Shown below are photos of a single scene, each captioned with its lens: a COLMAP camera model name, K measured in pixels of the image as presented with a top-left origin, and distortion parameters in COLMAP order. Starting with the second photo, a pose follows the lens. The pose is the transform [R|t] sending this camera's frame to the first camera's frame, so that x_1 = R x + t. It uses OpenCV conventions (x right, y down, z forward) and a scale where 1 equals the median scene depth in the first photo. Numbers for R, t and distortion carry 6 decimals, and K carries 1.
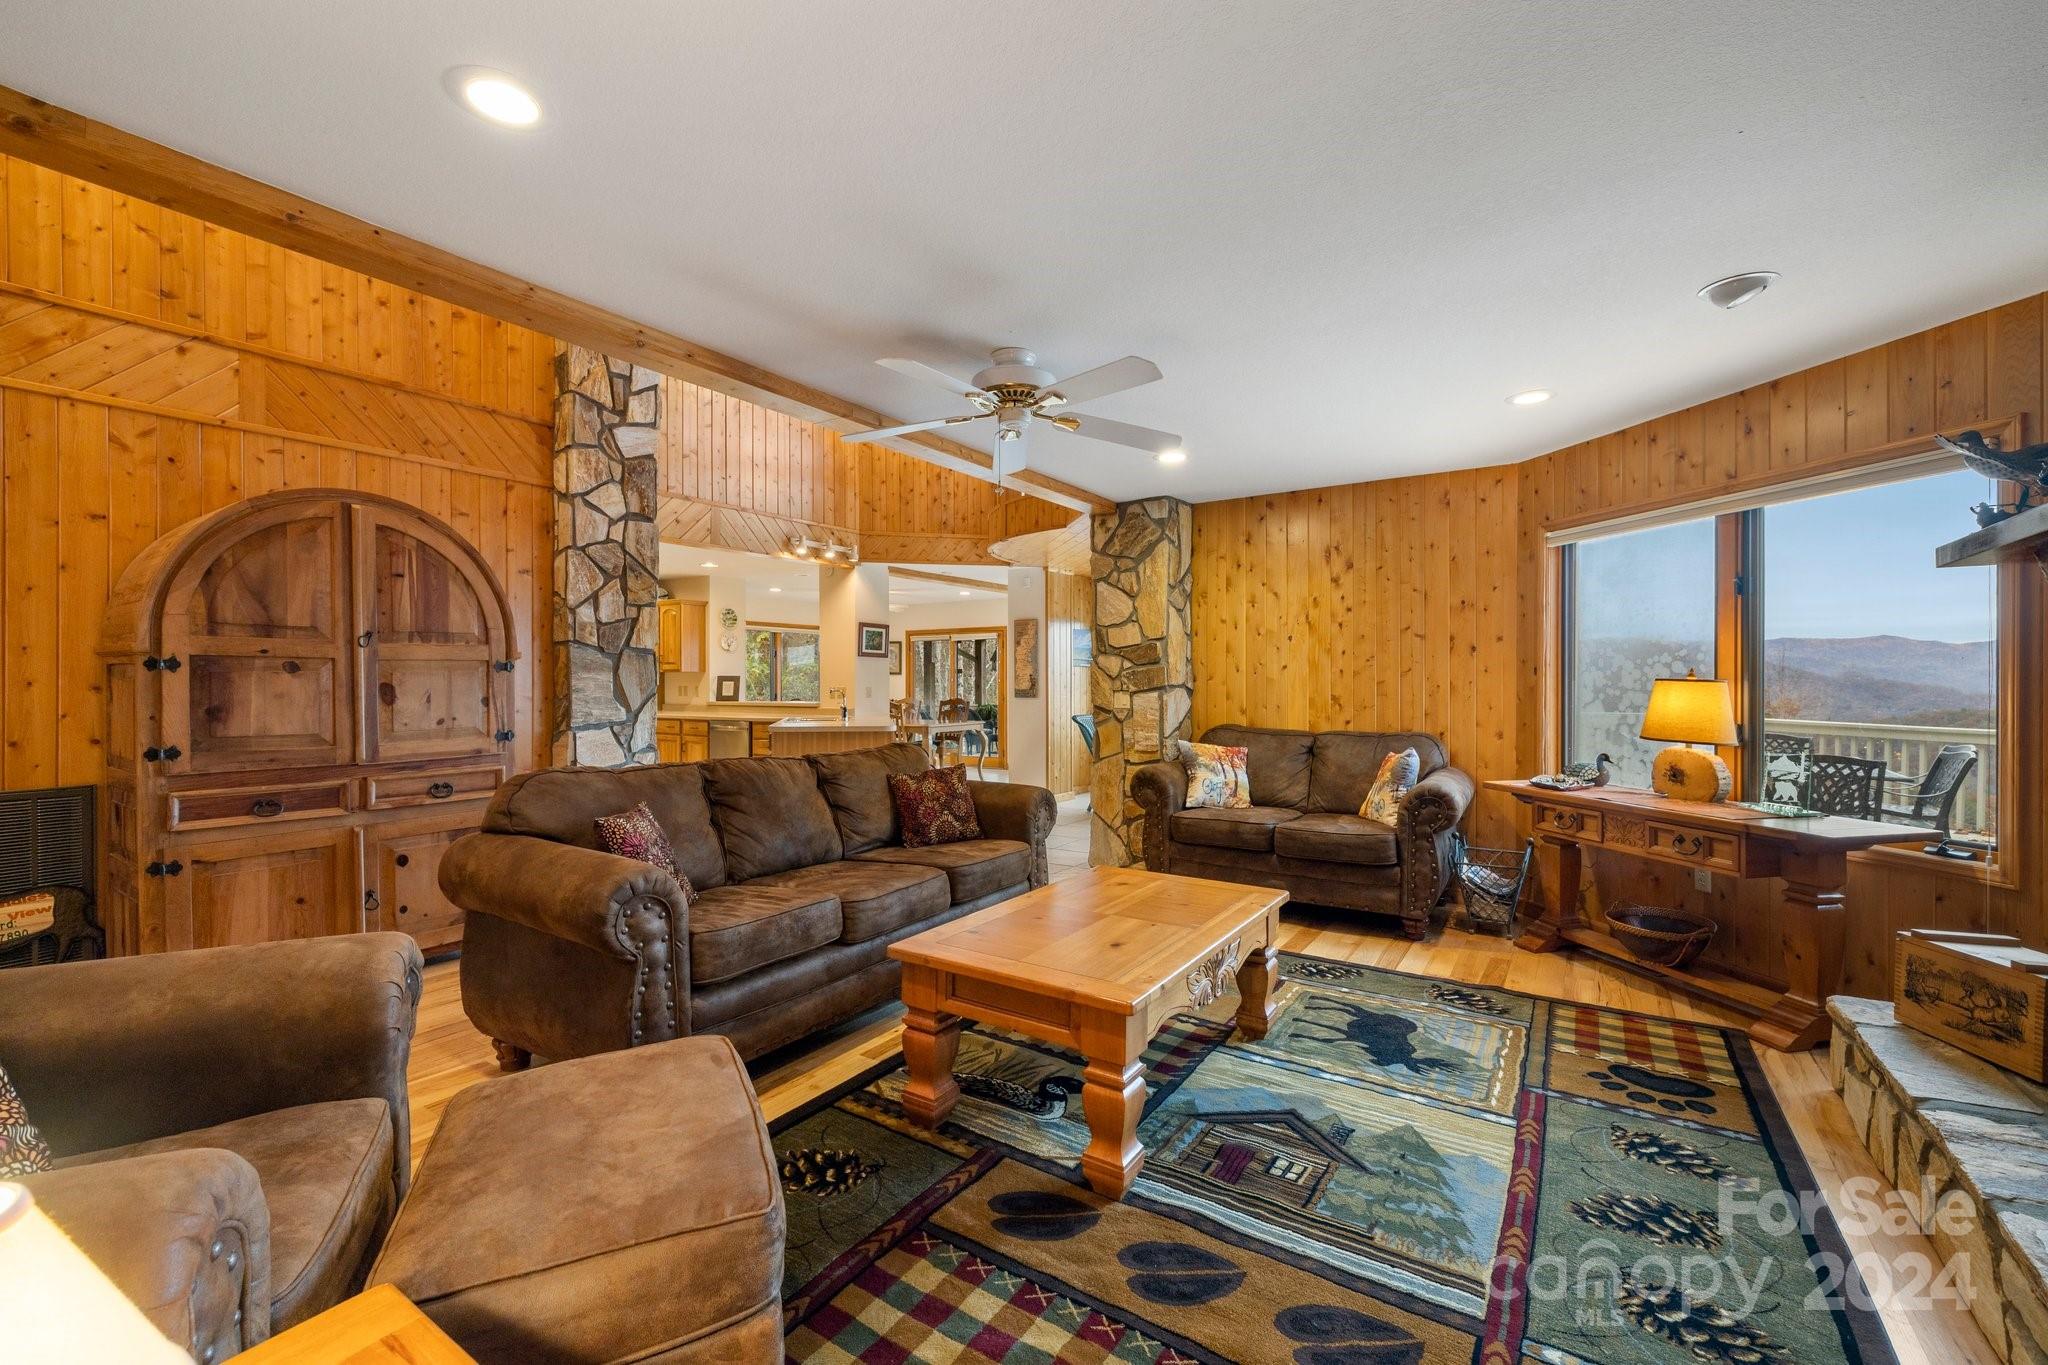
lens RADIAL K [[857.4, 0, 1024.0], [0, 857.4, 682.5], [0, 0, 1]] dist [0.000759, 0.000124]
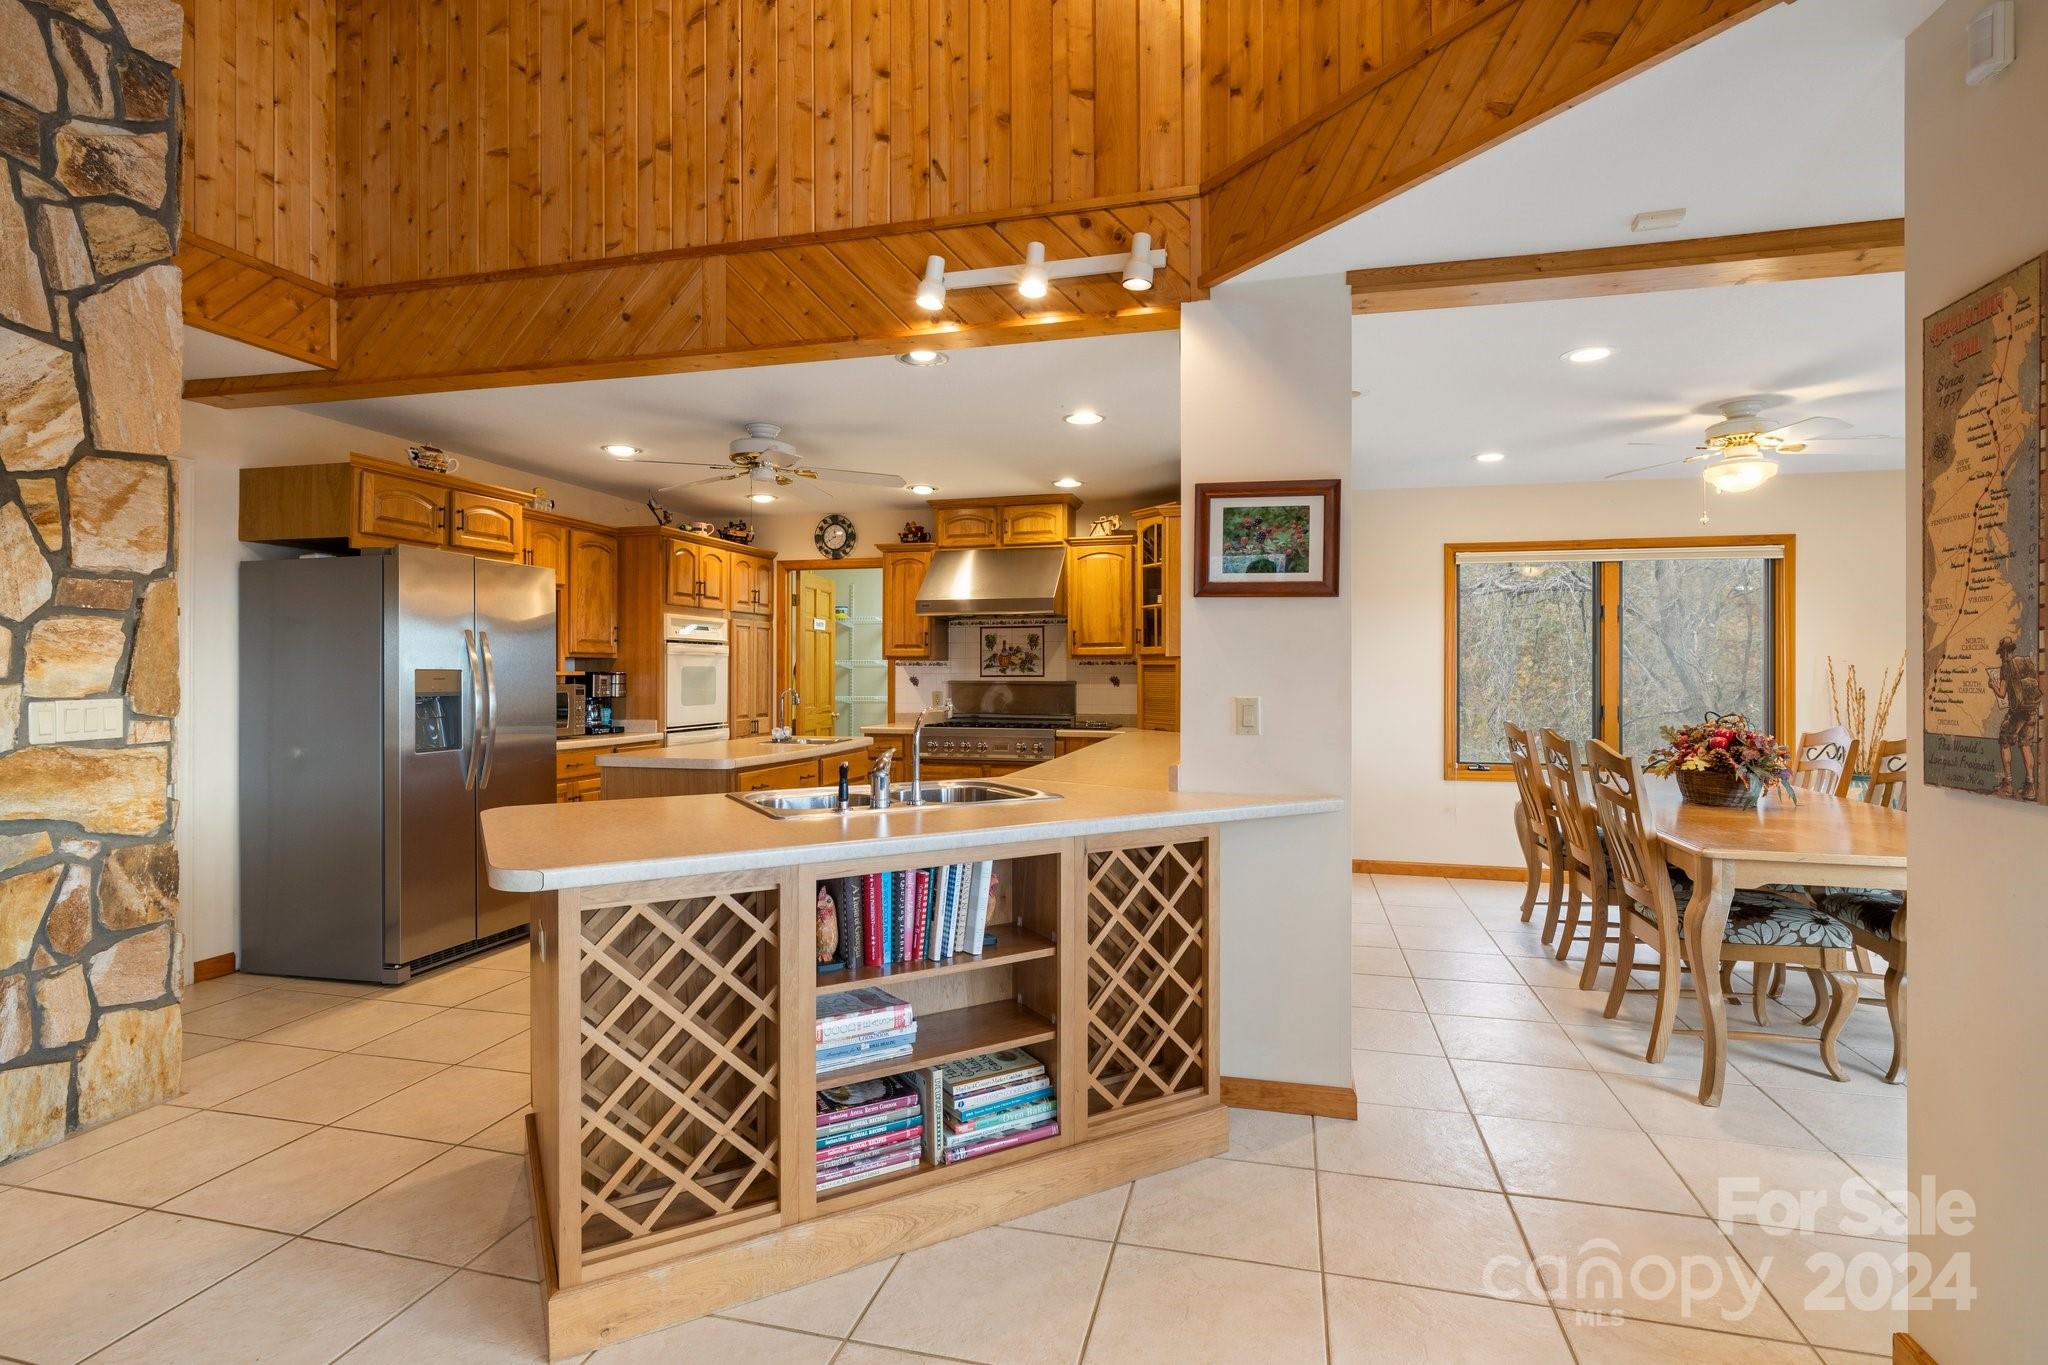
lens RADIAL K [[994.0, 0, 1023.5], [0, 994.0, 672.3], [0, 0, 1]] dist [-0.000769, 0.001545]
pose [[0.325684, 0.002169, -0.945476, 0.187595], [-0.003490, 0.999993, 0.001092, -0.006278], [0.945472, 0.002944, 0.325689, 1.258305]]
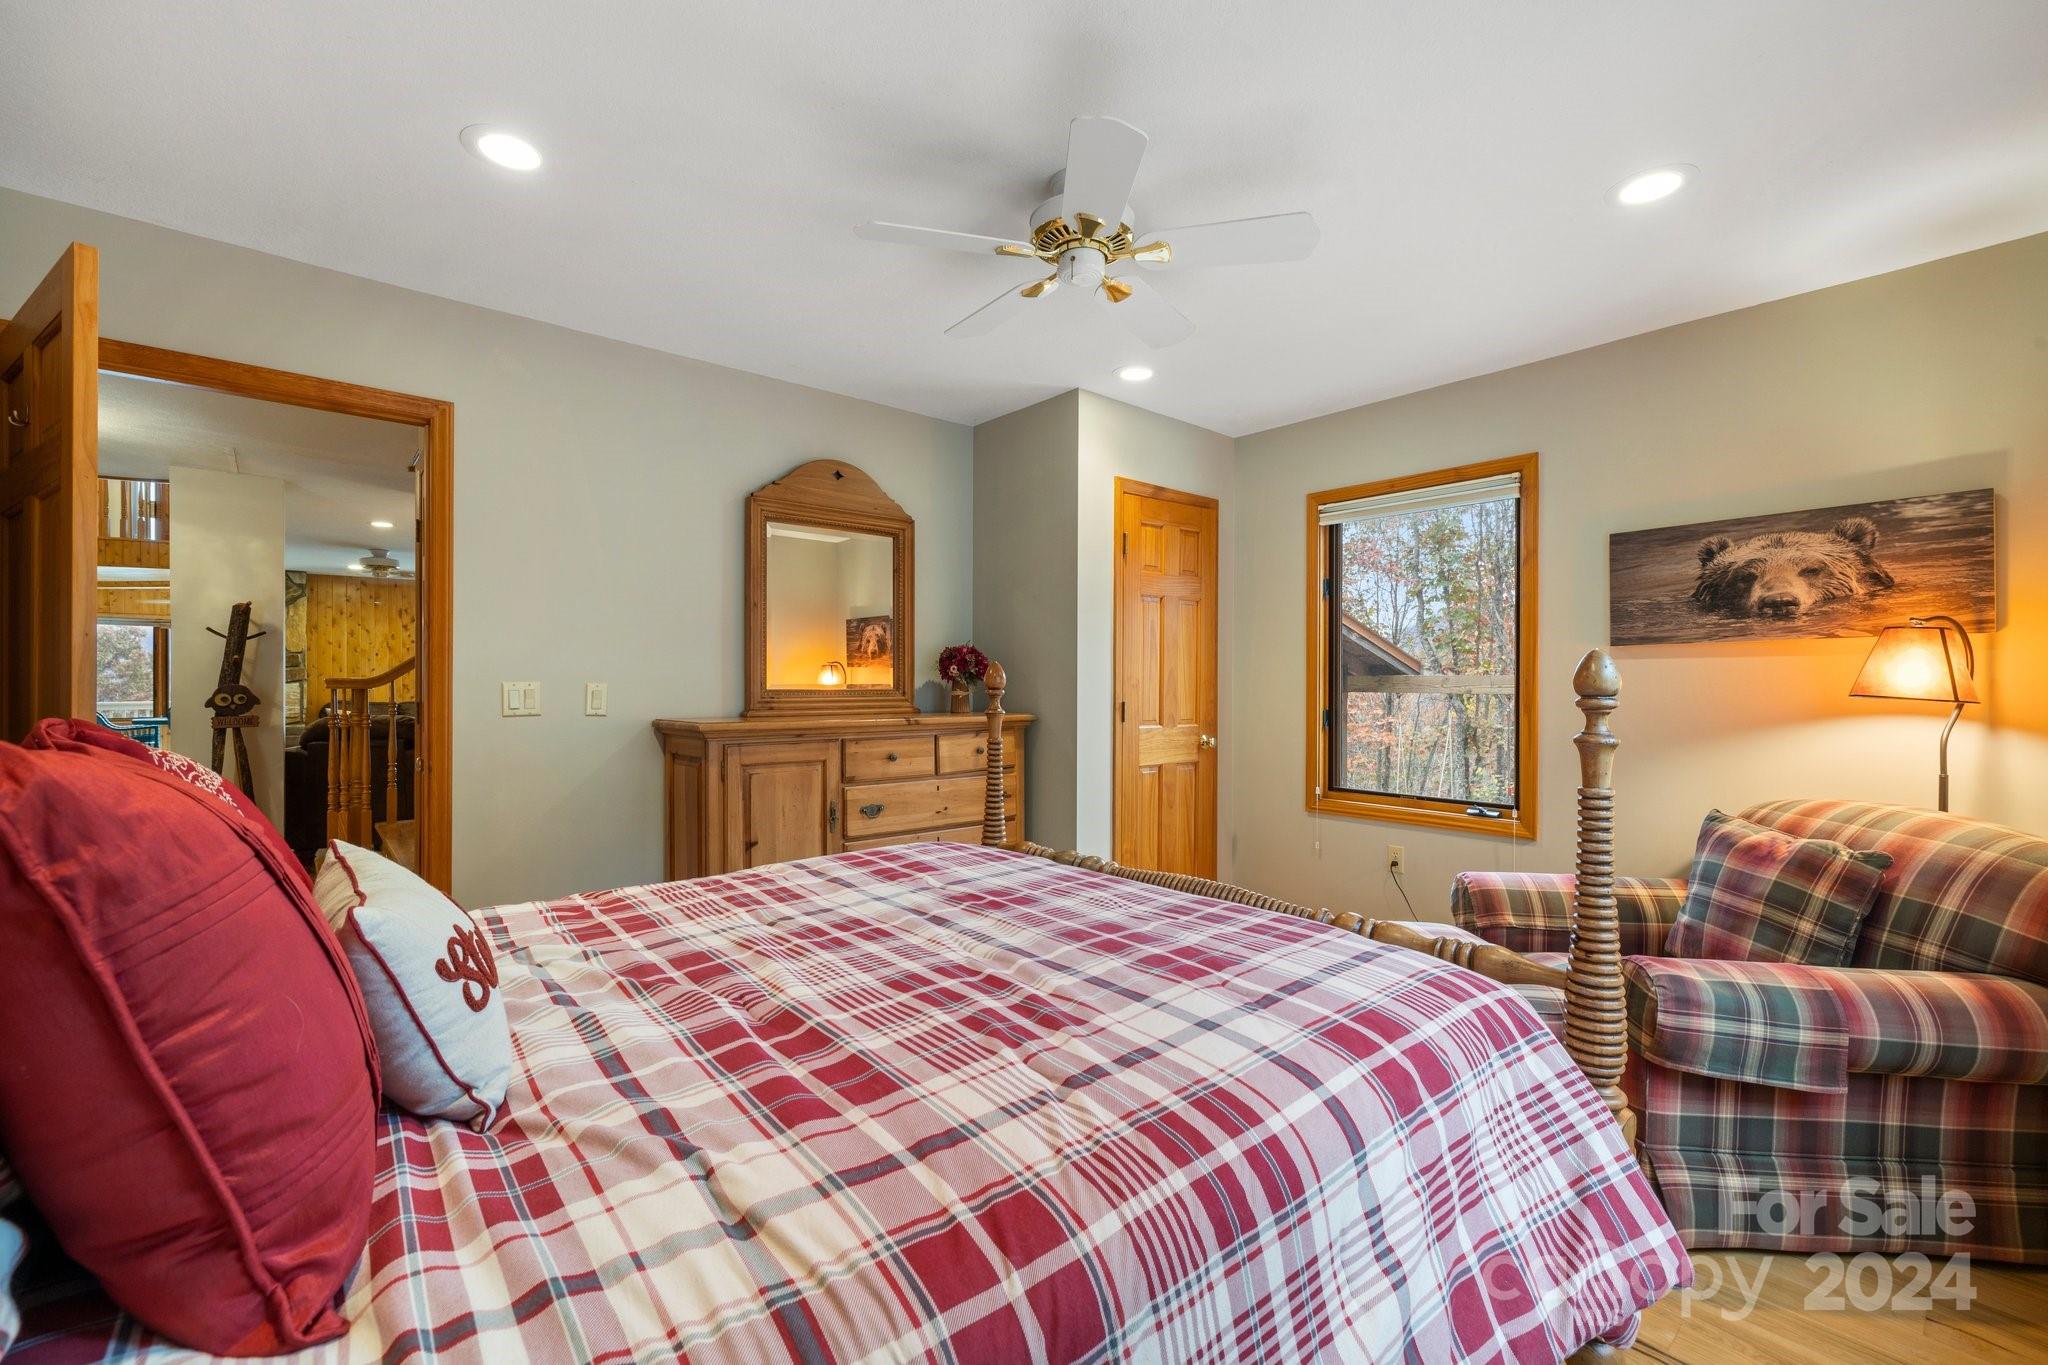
lens RADIAL K [[854.6, 0, 1027.4], [0, 854.6, 668.6], [0, 0, 1]] dist [-0.000646, -0.000192]
pose [[0.267395, 0.014914, 0.963471, -1.098039], [0.000635, 0.999877, -0.015653, 0.010147], [-0.963587, 0.004797, 0.267353, -0.873736]]
